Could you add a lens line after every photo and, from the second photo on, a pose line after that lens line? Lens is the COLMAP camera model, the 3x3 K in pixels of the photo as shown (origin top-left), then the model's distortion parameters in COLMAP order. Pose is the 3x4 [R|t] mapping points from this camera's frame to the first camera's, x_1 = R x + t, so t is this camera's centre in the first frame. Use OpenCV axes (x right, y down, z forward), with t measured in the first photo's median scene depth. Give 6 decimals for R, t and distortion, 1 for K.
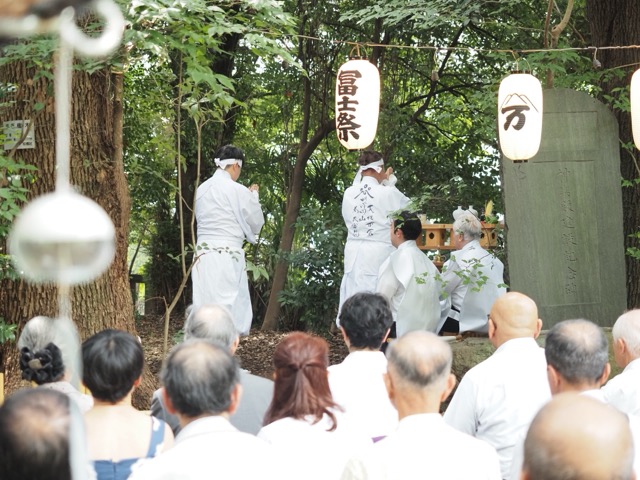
lens RADIAL K [[1441.5, 0, 347.7], [0, 1441.5, 239.9], [0, 0, 1]] dist [0.164345, 0.072077]
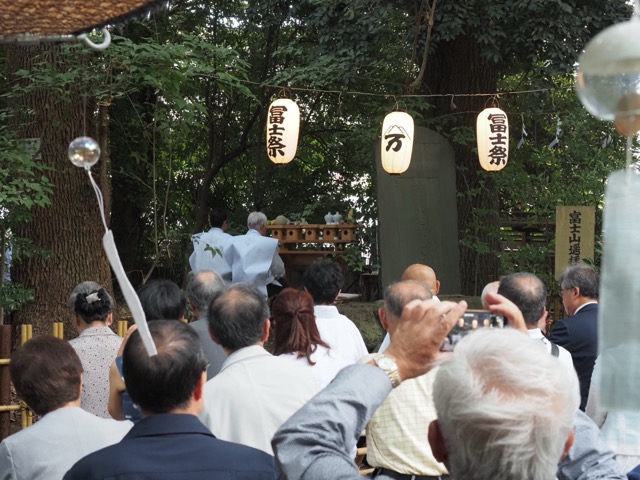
lens RADIAL K [[982.1, 0, 321.9], [0, 982.1, 240.2], [0, 0, 1]] dist [-0.023512, 0.029779]
pose [[0.993395, 0.008390, 0.114440, -0.053958], [-0.007825, 0.999955, -0.005379, 0.012777], [-0.114480, 0.004448, 0.993416, 0.058988]]
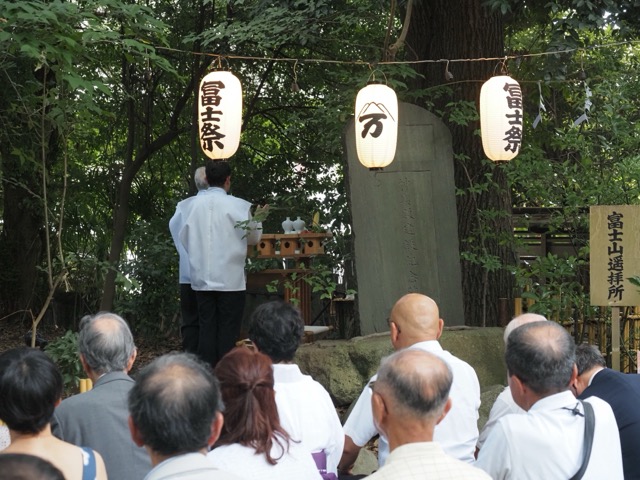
lens RADIAL K [[1255.3, 0, 319.8], [0, 1255.3, 241.9], [0, 0, 1]] dist [0.000478, -0.142246]
pose [[0.989574, -0.018011, 0.142897, -0.044163], [0.019185, 0.999793, -0.006837, 0.002394], [-0.142744, 0.009507, 0.989714, 0.101978]]
